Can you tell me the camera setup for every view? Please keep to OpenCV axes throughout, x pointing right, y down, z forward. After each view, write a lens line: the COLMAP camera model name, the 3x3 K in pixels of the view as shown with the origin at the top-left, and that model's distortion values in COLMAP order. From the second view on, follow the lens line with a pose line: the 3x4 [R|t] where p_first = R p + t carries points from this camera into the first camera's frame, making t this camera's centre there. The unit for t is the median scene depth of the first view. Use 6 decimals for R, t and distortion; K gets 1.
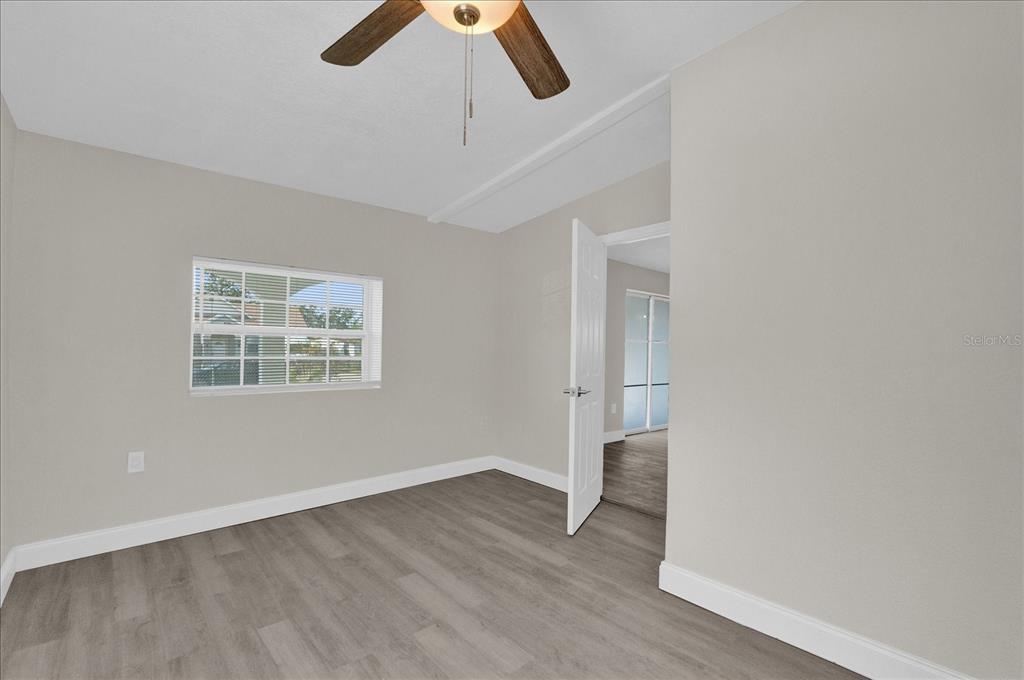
lens RADIAL K [[445.8, 0, 505.4], [0, 445.8, 346.4], [0, 0, 1]] dist [0.001745, -0.000054]
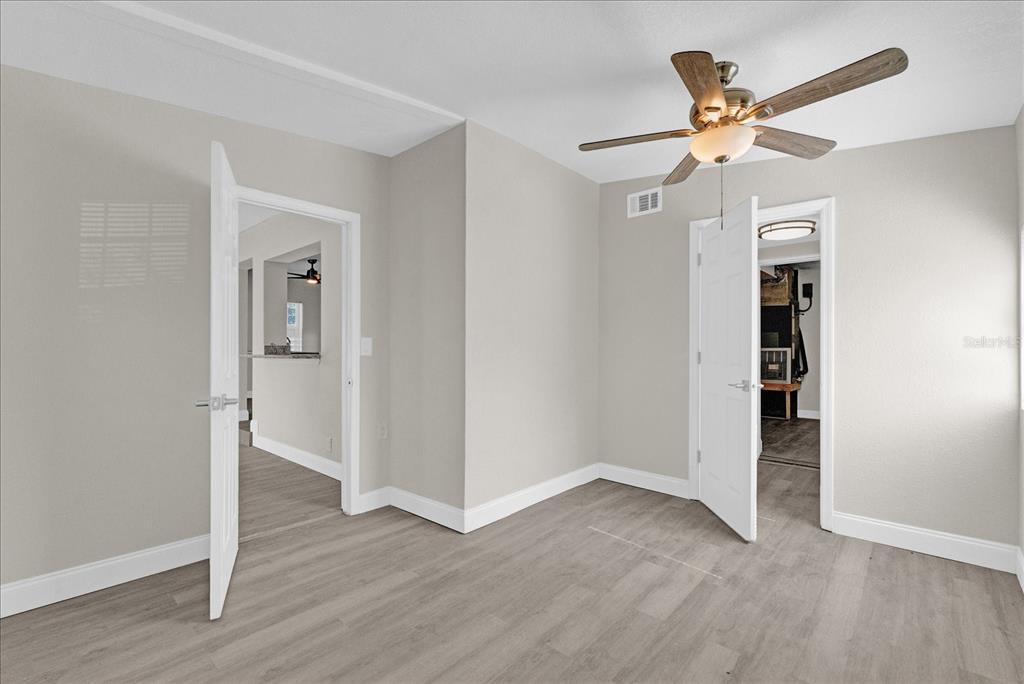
lens RADIAL K [[452.7, 0, 507.7], [0, 452.7, 347.6], [0, 0, 1]] dist [-0.001318, 0.000303]
pose [[-0.107836, -0.006669, 0.994146, -0.861065], [-0.009163, 0.999942, 0.005714, 0.016937], [-0.994126, -0.008493, -0.107891, 0.964642]]
